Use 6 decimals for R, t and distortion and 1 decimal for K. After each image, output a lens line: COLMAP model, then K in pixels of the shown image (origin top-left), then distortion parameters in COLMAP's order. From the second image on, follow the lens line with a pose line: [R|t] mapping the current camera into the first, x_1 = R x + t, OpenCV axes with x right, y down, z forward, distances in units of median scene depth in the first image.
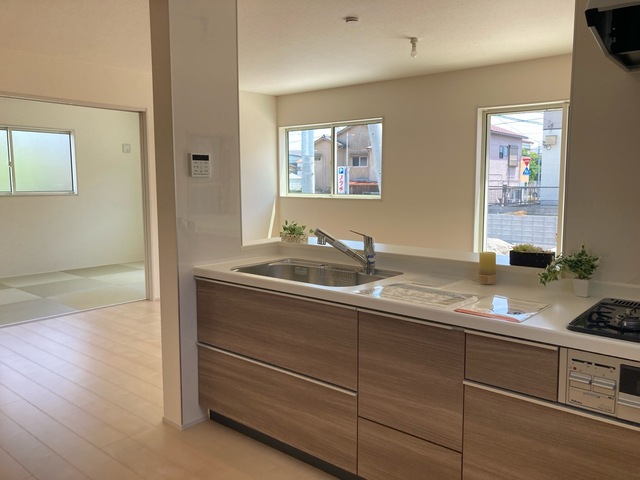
lens RADIAL K [[523.6, 0, 323.5], [0, 523.6, 241.1], [0, 0, 1]] dist [0.013729, -0.018518]
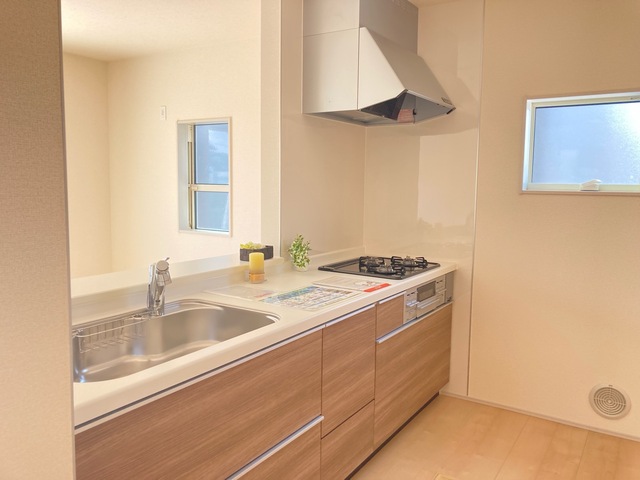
lens RADIAL K [[523.6, 0, 319.9], [0, 523.6, 239.1], [0, 0, 1]] dist [0.013729, -0.018518]
pose [[-0.130199, -0.118011, 0.984440, -0.824976], [0.092486, 0.987117, 0.130564, -0.144081], [-0.987165, 0.108046, -0.117607, 1.085640]]
